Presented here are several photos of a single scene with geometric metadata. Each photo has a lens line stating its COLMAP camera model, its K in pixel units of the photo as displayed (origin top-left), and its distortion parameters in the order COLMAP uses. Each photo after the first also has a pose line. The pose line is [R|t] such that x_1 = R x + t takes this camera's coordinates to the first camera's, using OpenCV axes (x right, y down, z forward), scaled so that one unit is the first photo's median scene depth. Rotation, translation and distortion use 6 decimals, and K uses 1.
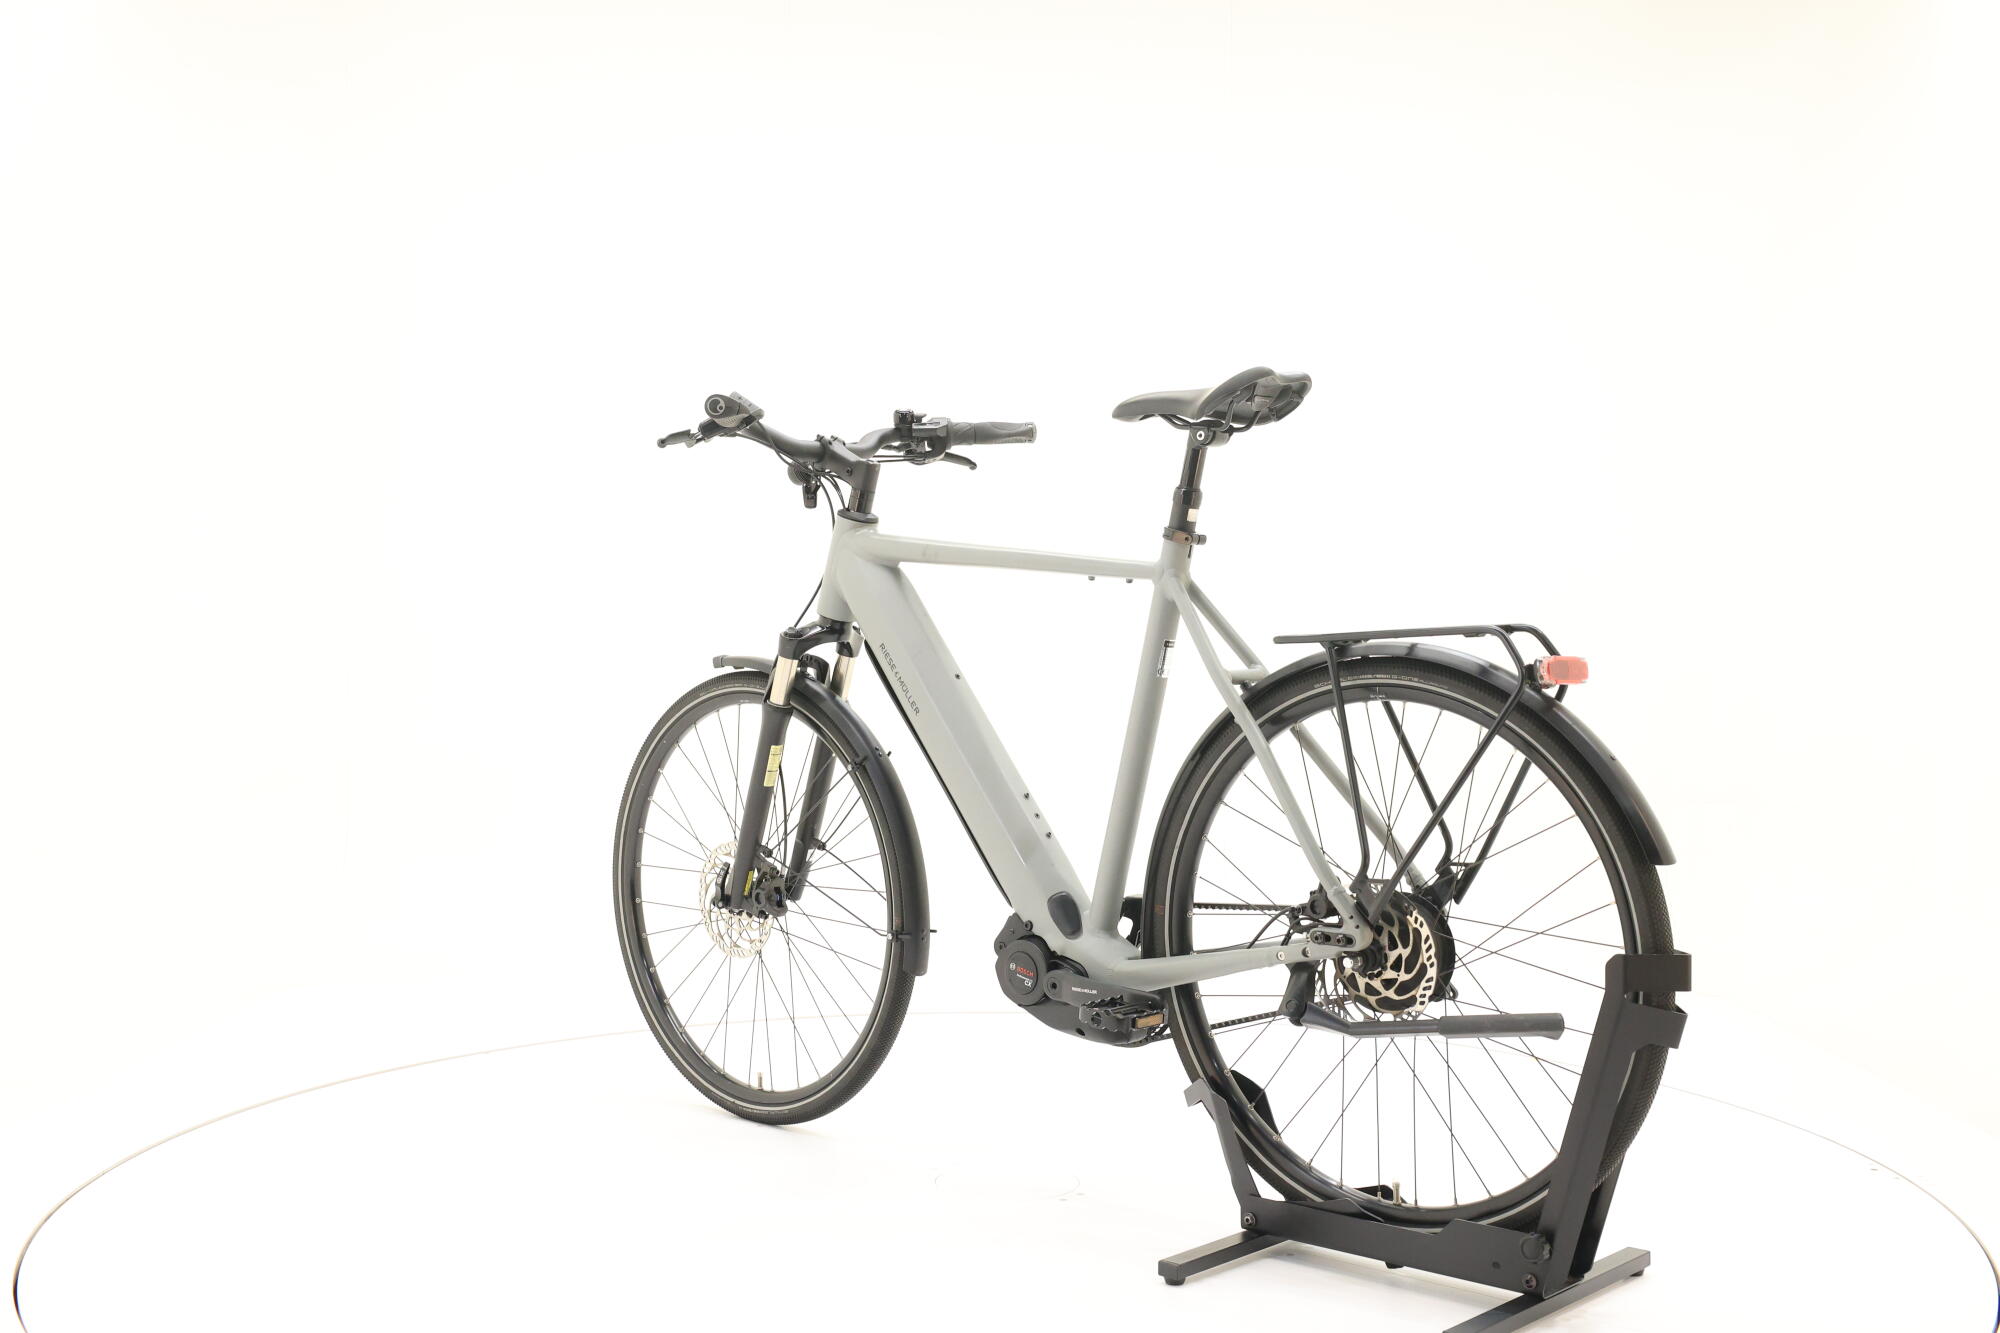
lens RADIAL K [[2180.1, 0, 1000.0], [0, 2180.1, 666.5], [0, 0, 1]] dist [0.016274, 0.012899]
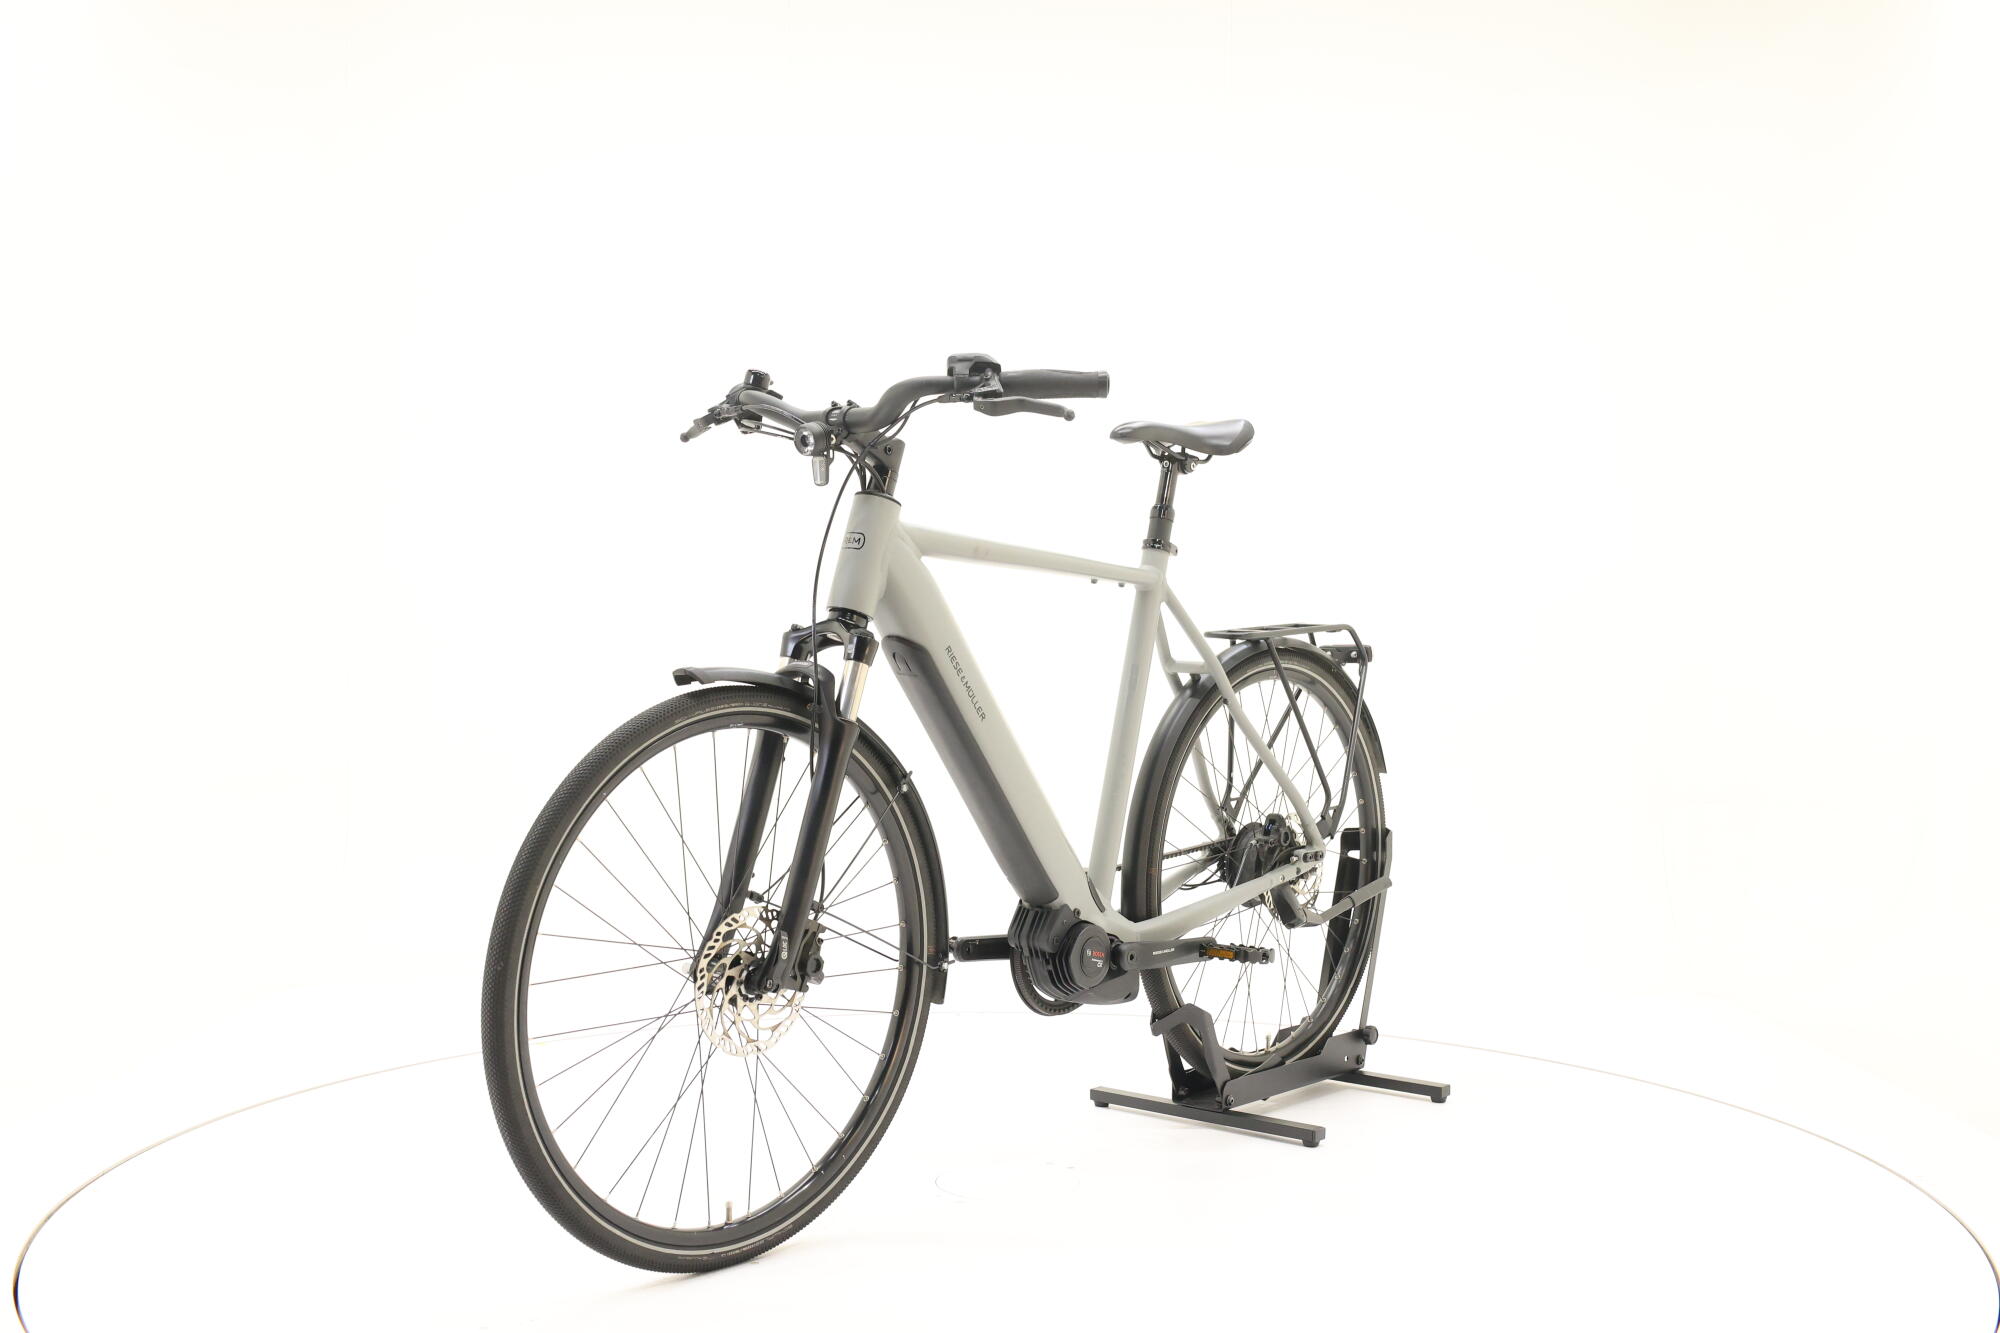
lens RADIAL K [[2180.1, 0, 1000.0], [0, 2180.1, 666.5], [0, 0, 1]] dist [0.016274, 0.012899]
pose [[-0.036101, -0.025104, 0.999033, -1.075238], [0.018527, 0.999496, 0.025785, -0.027837], [-0.999176, 0.019440, -0.035617, 1.126643]]
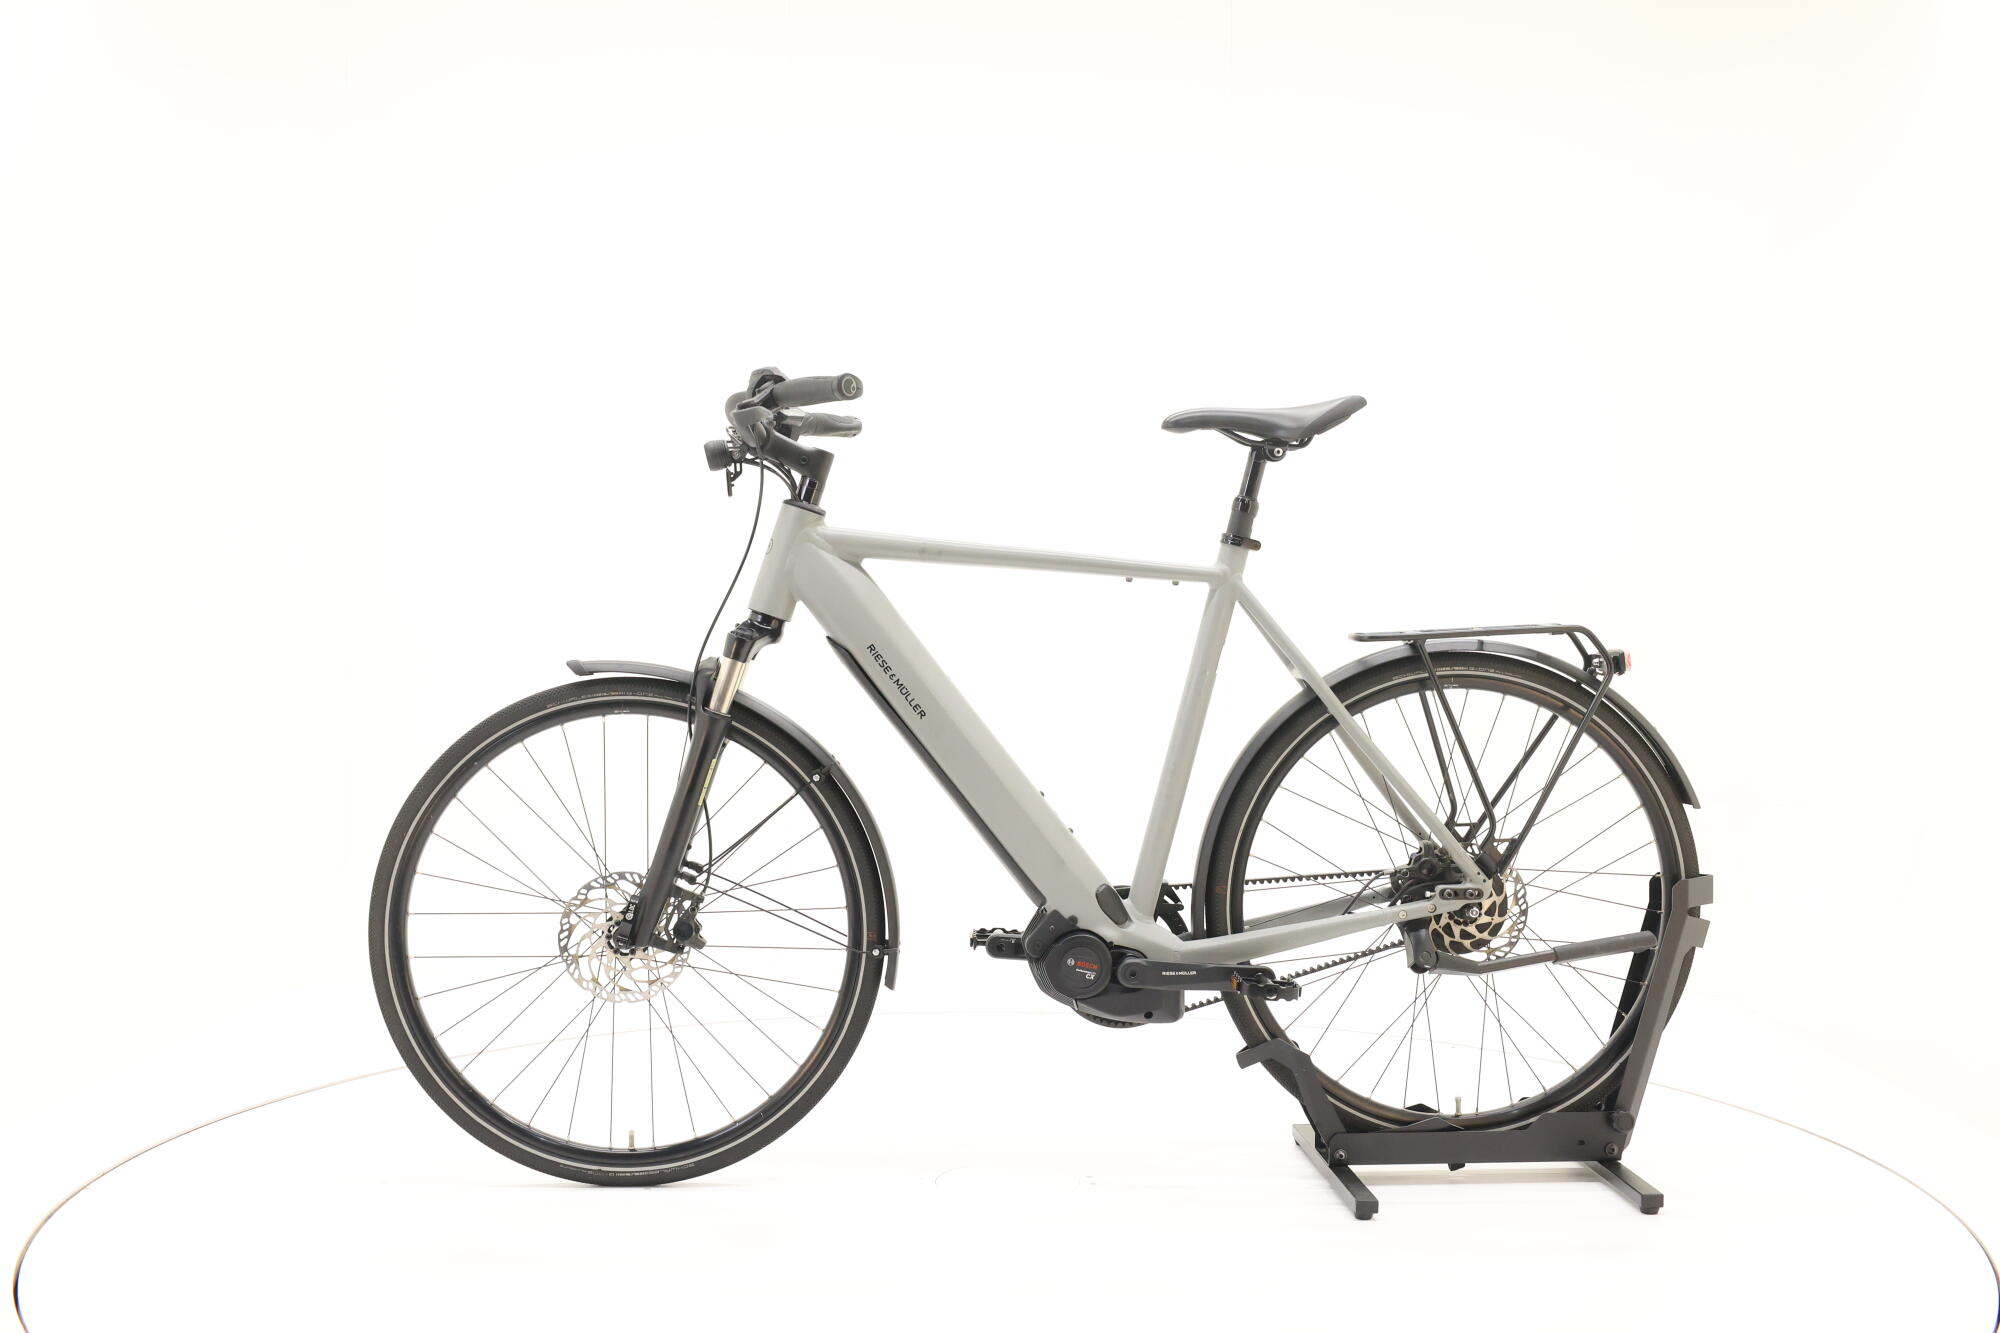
lens RADIAL K [[2180.1, 0, 1000.0], [0, 2180.1, 666.5], [0, 0, 1]] dist [0.016274, 0.012899]
pose [[0.683336, -0.017298, 0.729899, -0.788232], [0.012688, 0.999850, 0.011817, -0.012643], [-0.729994, 0.001186, 0.683453, 0.346782]]
